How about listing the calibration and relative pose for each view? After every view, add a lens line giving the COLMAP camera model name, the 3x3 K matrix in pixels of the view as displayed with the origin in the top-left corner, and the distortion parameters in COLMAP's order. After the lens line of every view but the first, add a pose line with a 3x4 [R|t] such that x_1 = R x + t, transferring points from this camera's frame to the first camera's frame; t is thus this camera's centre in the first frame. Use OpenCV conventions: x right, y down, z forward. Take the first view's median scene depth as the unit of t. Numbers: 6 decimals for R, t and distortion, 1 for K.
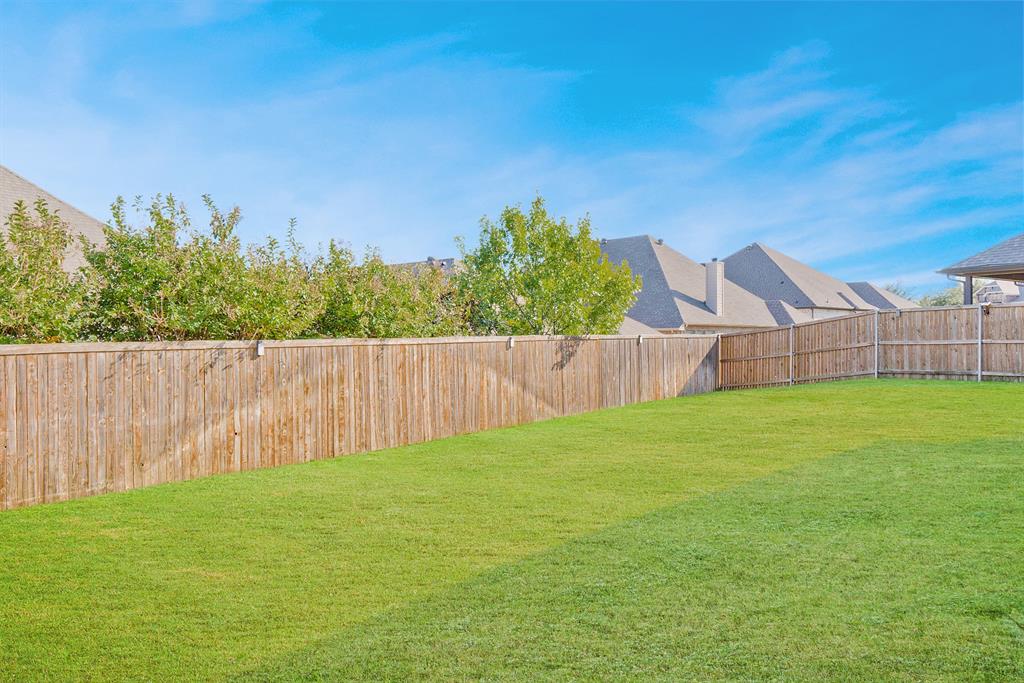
lens RADIAL K [[700.9, 0, 508.9], [0, 700.9, 330.7], [0, 0, 1]] dist [-0.001247, -0.003522]
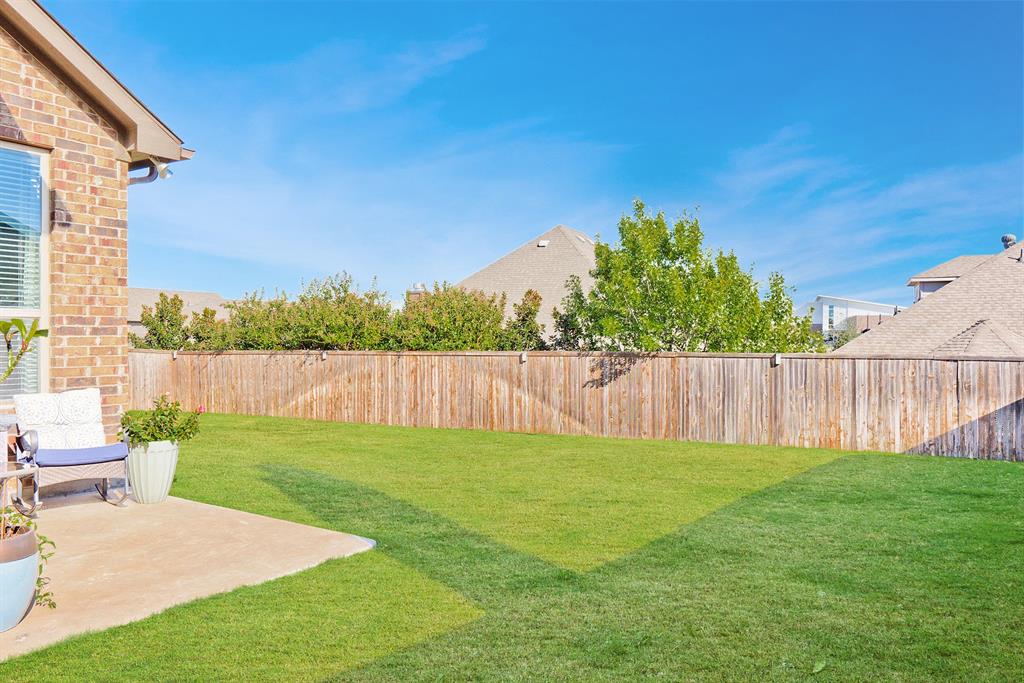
lens RADIAL K [[700.9, 0, 508.9], [0, 700.9, 330.7], [0, 0, 1]] dist [-0.001247, -0.003522]
pose [[0.283086, -0.003242, -0.959089, 1.213018], [-0.000435, 0.999994, -0.003509, -0.024524], [0.959094, 0.001410, 0.283083, 0.753396]]
